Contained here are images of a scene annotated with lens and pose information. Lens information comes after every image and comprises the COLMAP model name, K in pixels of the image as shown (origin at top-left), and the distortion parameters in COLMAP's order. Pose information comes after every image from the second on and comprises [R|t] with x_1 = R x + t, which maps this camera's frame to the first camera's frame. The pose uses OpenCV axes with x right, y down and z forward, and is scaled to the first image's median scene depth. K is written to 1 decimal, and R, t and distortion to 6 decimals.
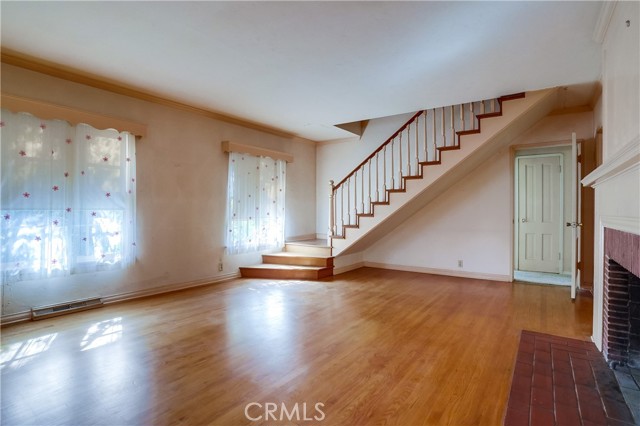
lens RADIAL K [[322.3, 0, 316.0], [0, 322.3, 223.5], [0, 0, 1]] dist [-0.084862, 0.041667]
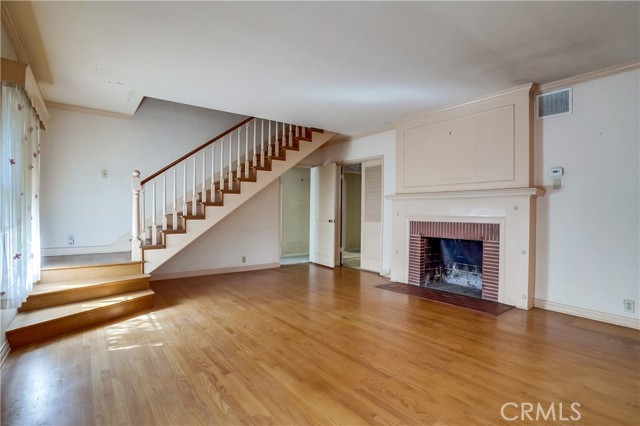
lens RADIAL K [[322.3, 0, 316.0], [0, 322.3, 223.5], [0, 0, 1]] dist [-0.084862, 0.041667]
pose [[0.287571, -0.032052, 0.957223, -0.622049], [0.030926, 0.999229, 0.024168, -0.021480], [-0.957260, 0.022653, 0.288341, 0.497688]]
